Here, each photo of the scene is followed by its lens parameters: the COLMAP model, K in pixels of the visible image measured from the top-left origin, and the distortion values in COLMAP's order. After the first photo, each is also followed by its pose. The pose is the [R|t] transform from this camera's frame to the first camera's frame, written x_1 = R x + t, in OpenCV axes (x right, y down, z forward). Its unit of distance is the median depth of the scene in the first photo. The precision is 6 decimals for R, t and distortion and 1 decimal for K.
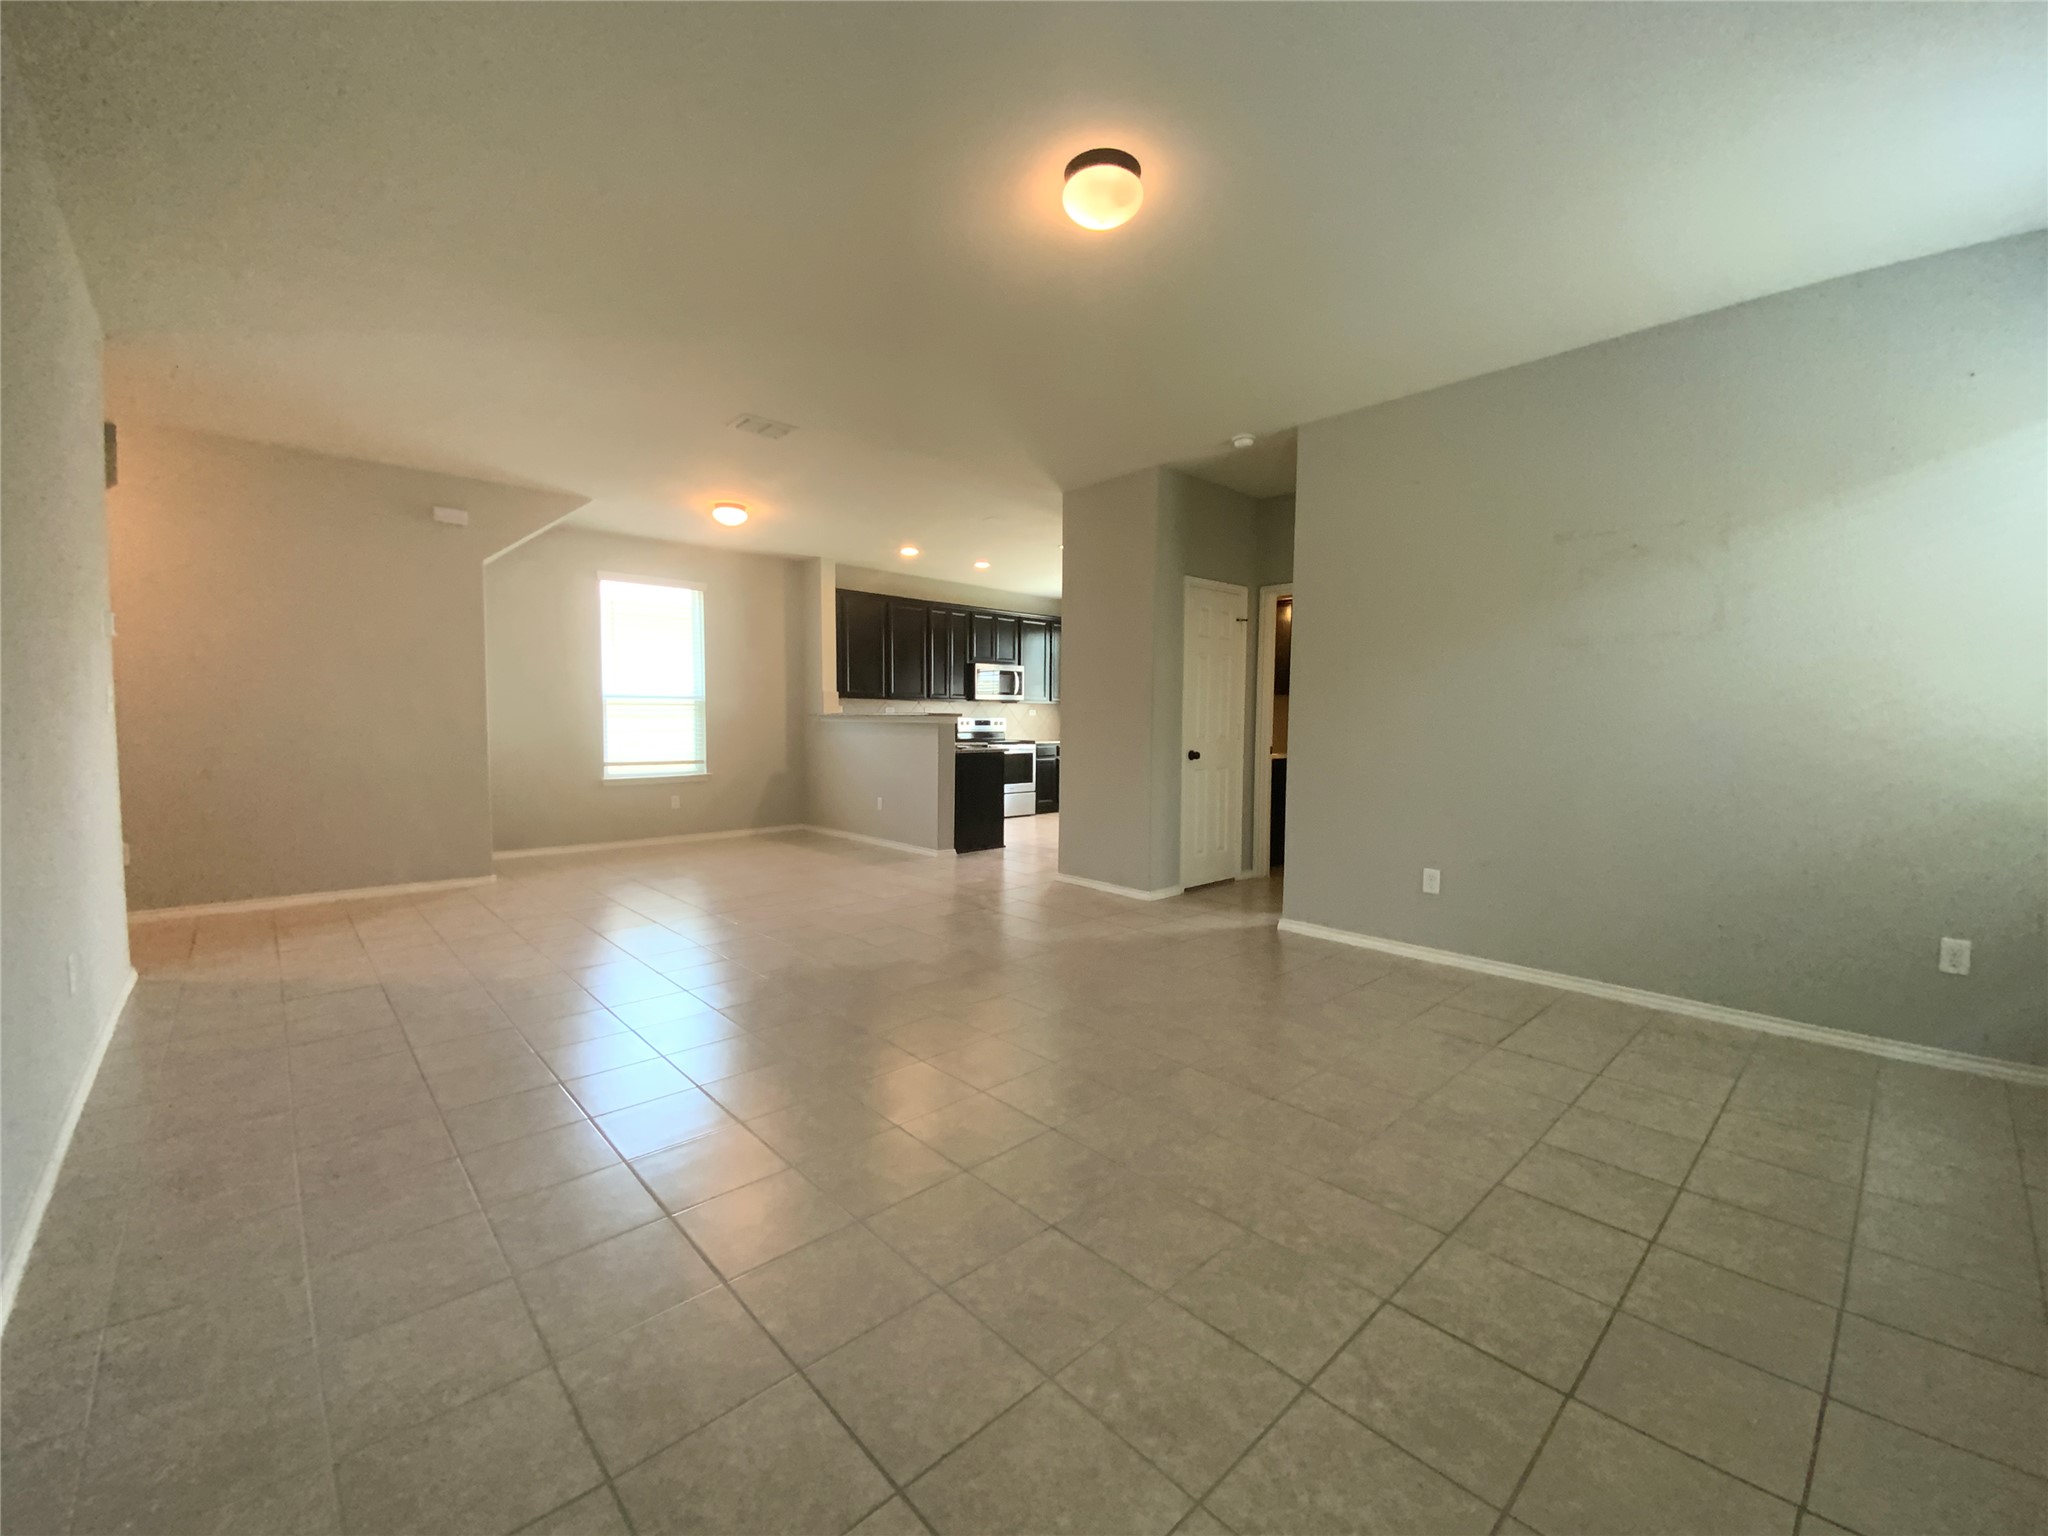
lens RADIAL K [[835.2, 0, 1029.2], [0, 835.2, 767.9], [0, 0, 1]] dist [0.027213, -0.025341]
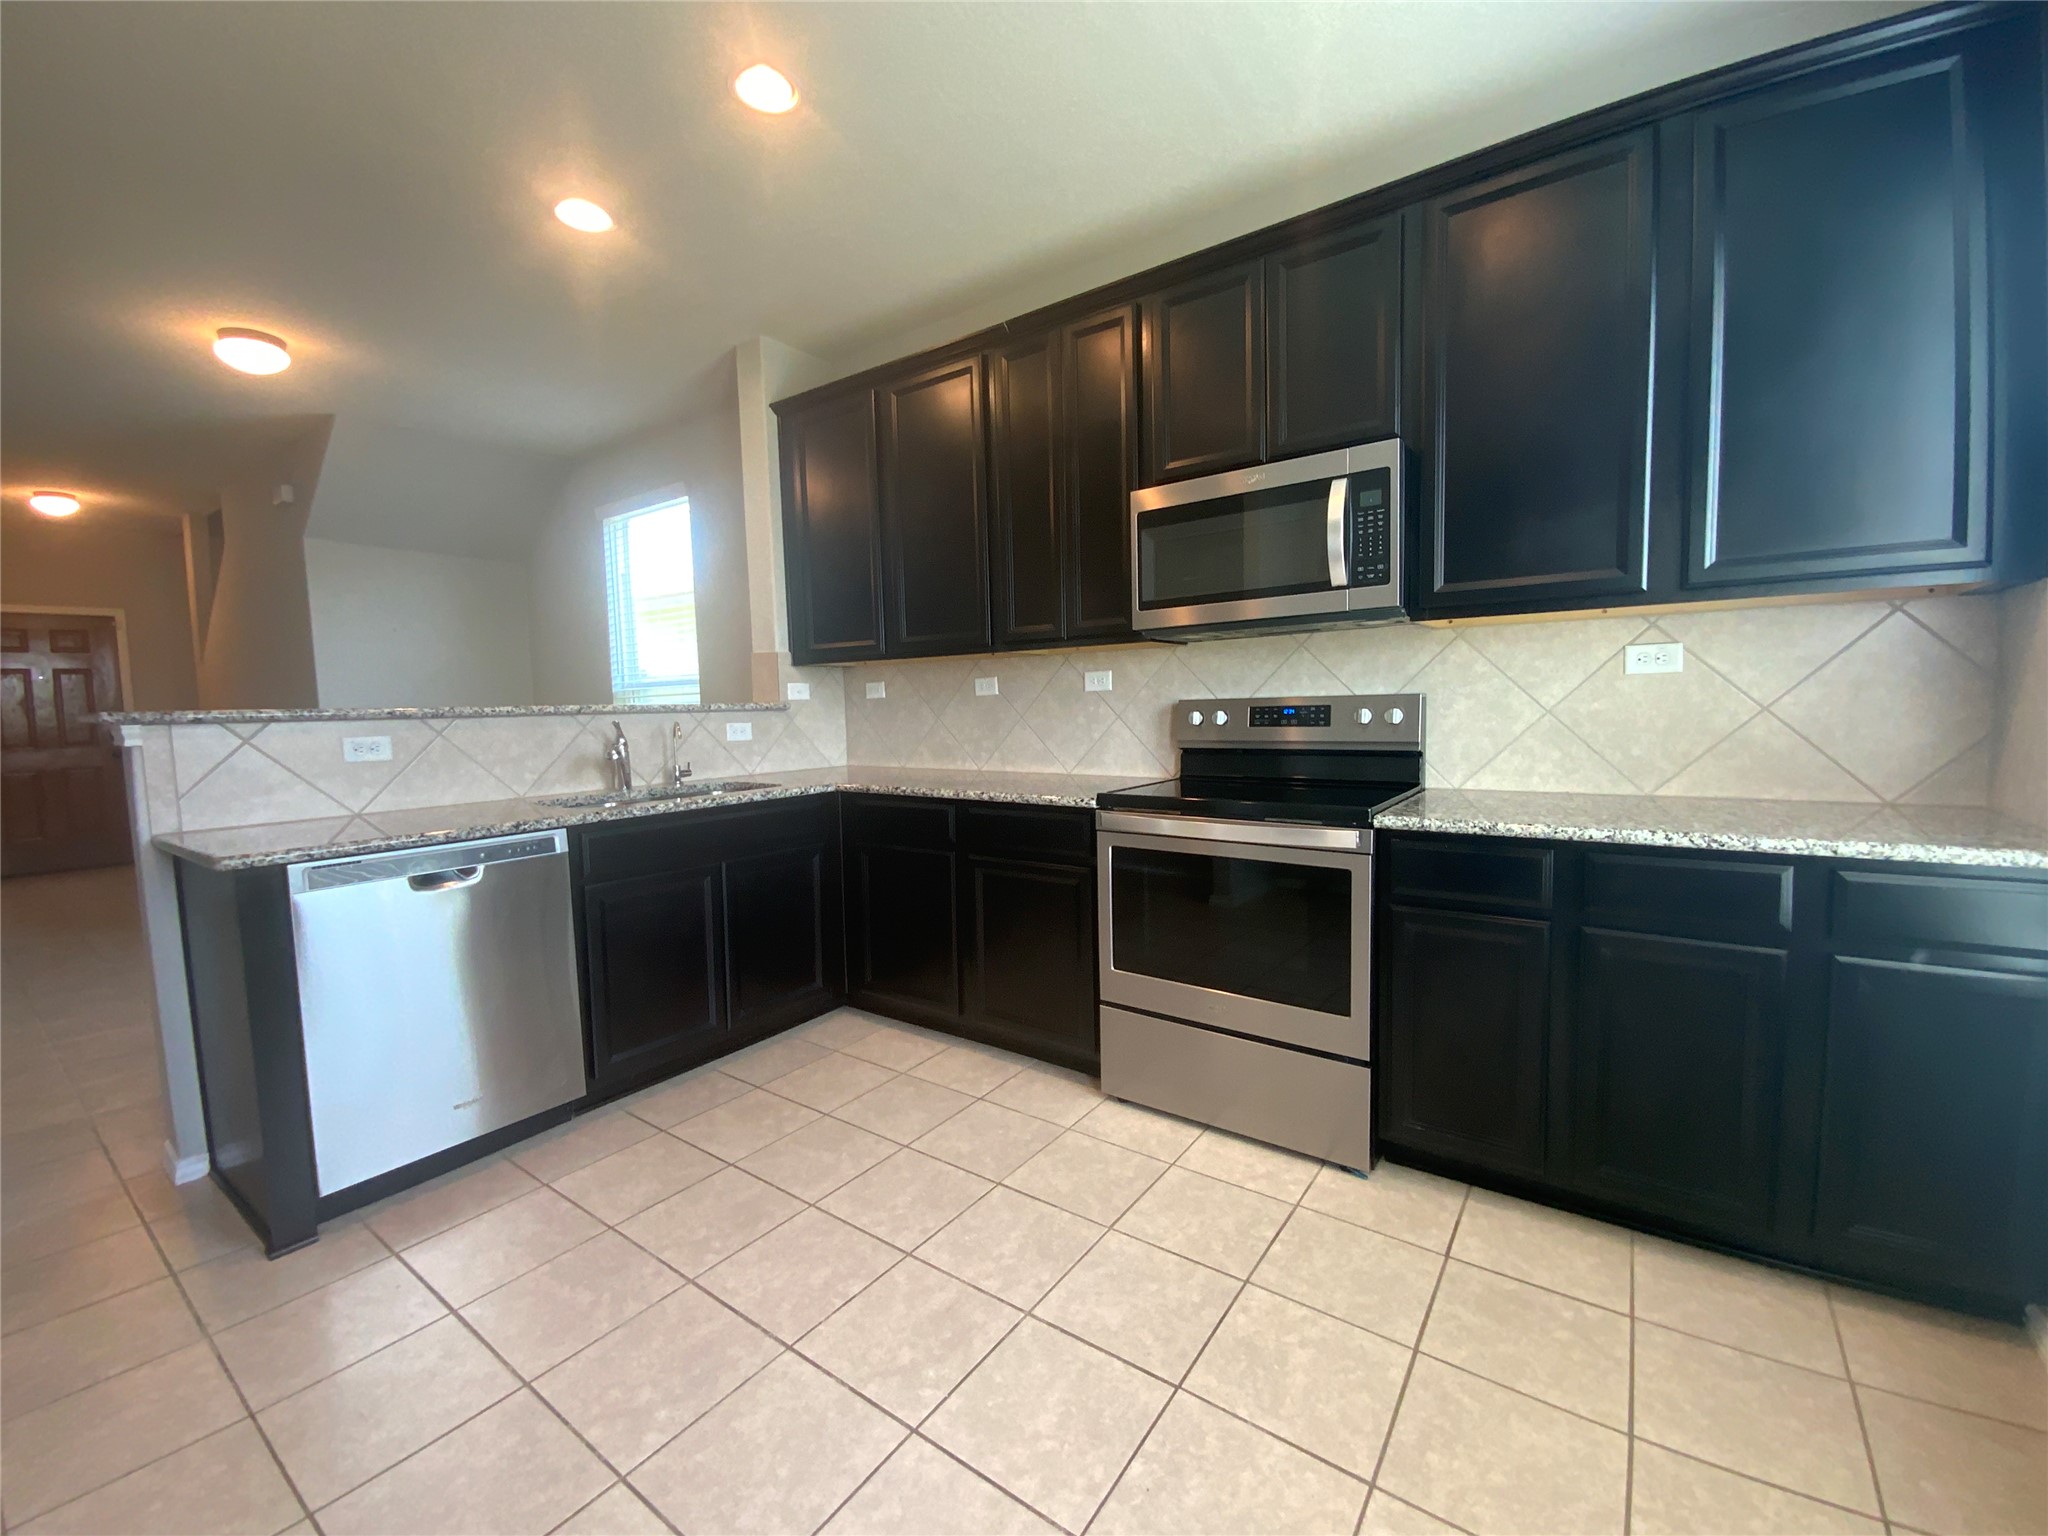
lens RADIAL K [[835.2, 0, 1029.2], [0, 835.2, 767.9], [0, 0, 1]] dist [0.027213, -0.025341]
pose [[0.183119, 0.069695, -0.980617, 0.183343], [-0.016336, 0.997562, 0.067849, -0.054817], [0.982955, 0.003595, 0.183811, 0.887705]]
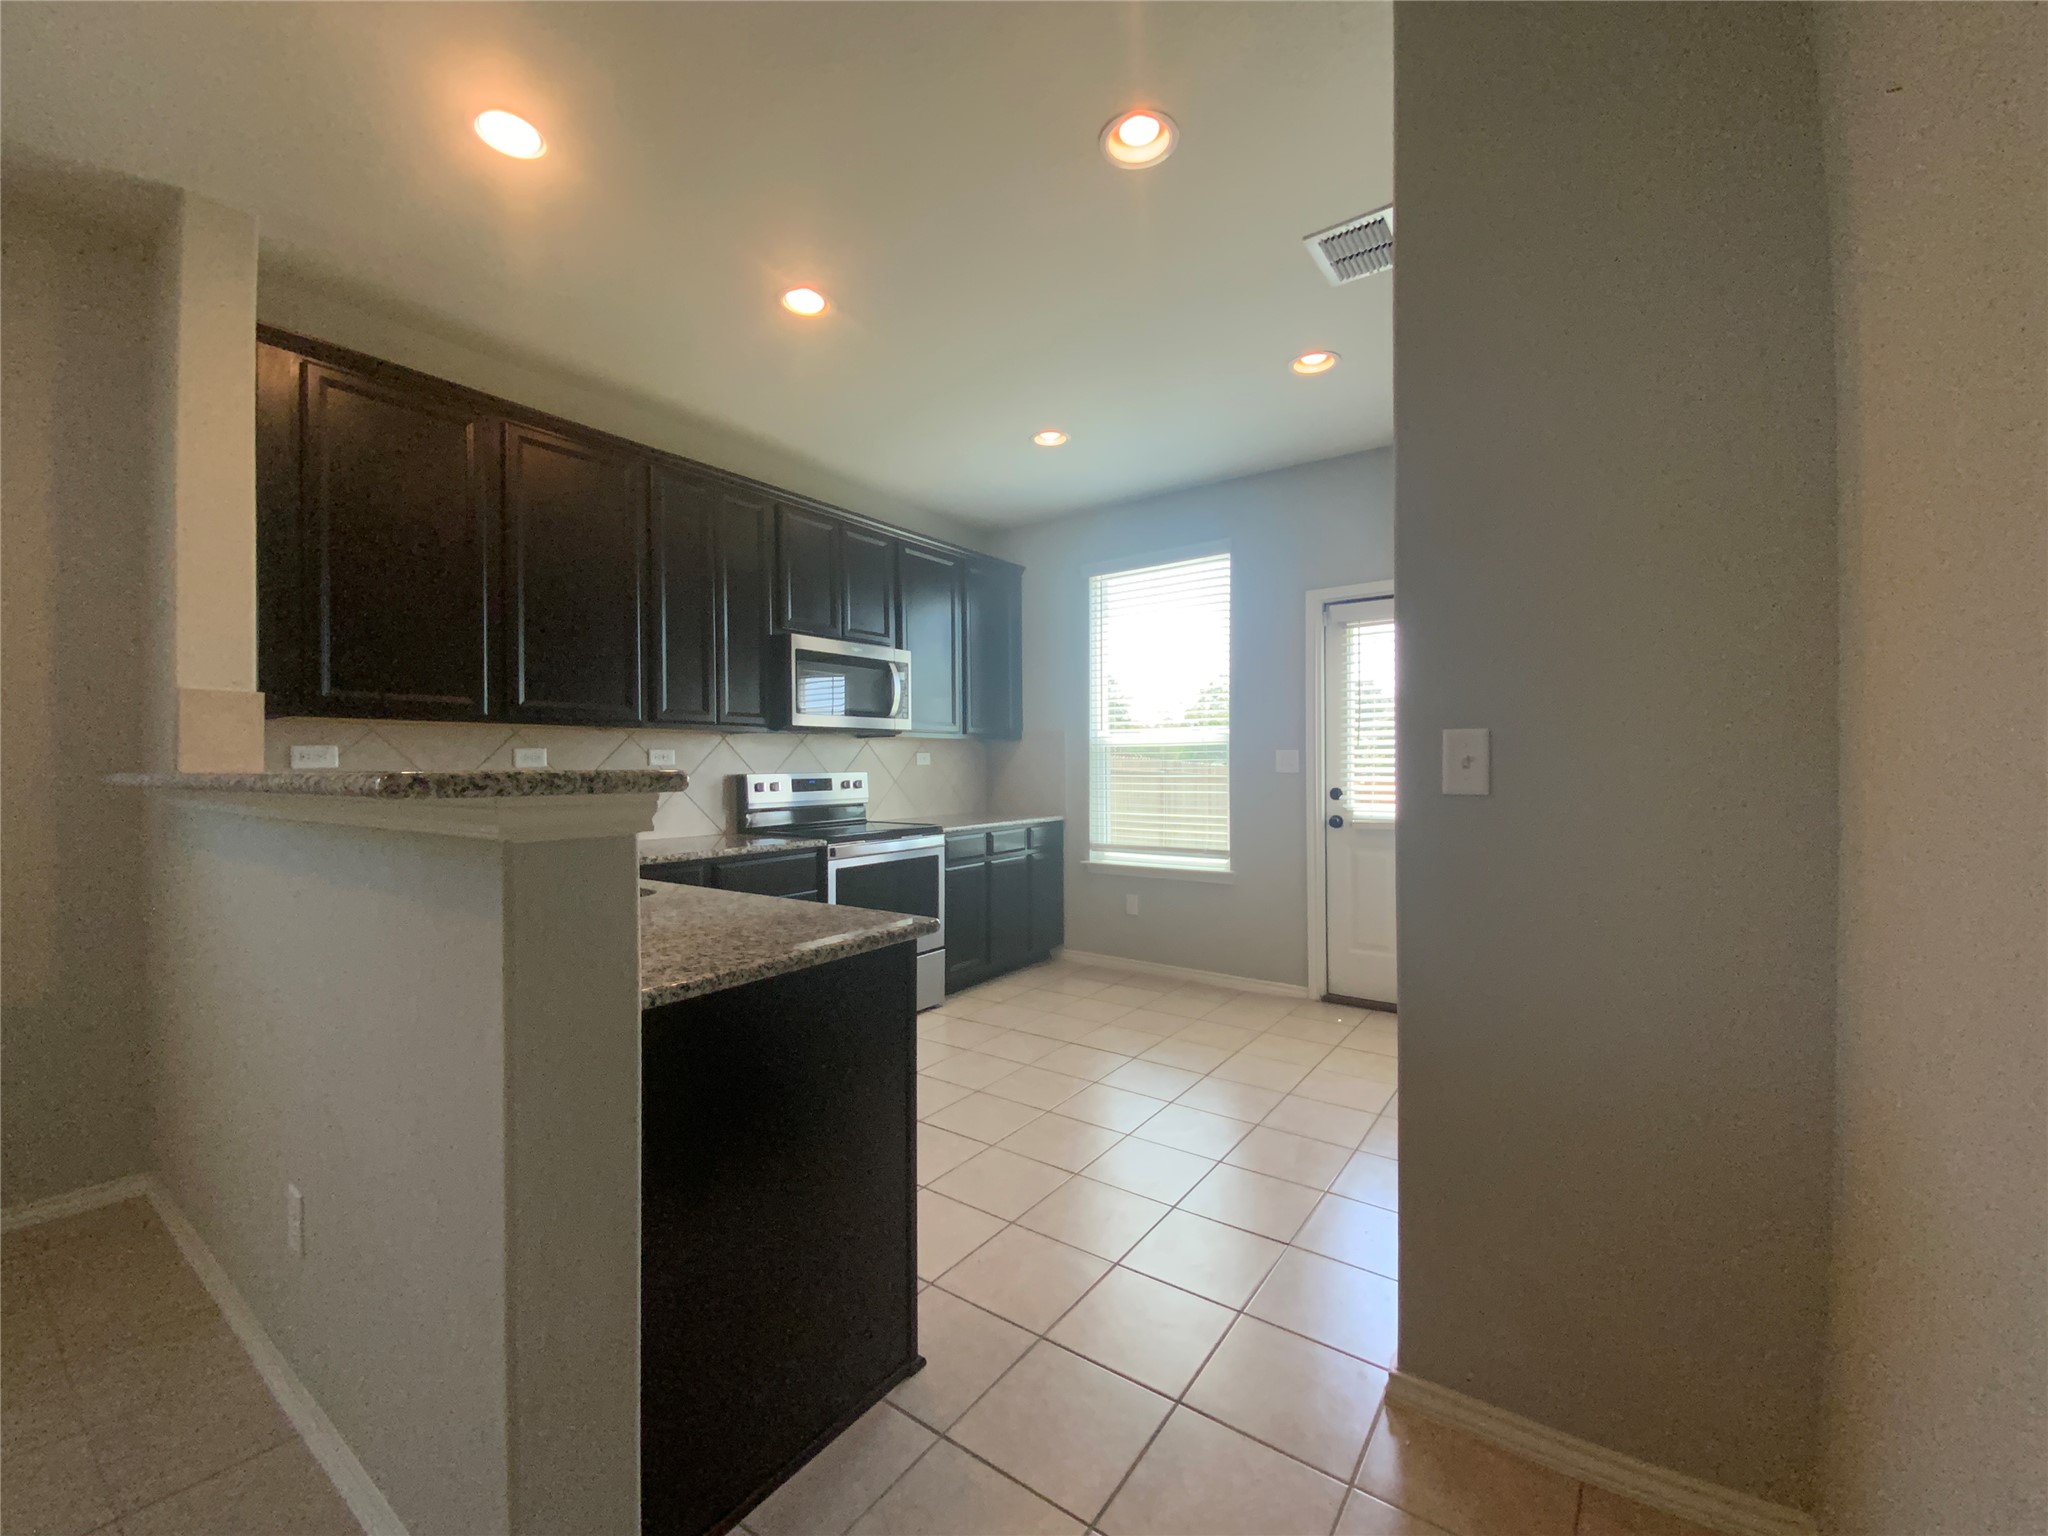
lens RADIAL K [[835.2, 0, 1029.2], [0, 835.2, 767.9], [0, 0, 1]] dist [0.027213, -0.025341]
pose [[0.980474, -0.016469, 0.195958, -0.031986], [0.026545, 0.998451, -0.048904, -0.040013], [-0.194849, 0.053150, 0.979392, 0.581566]]
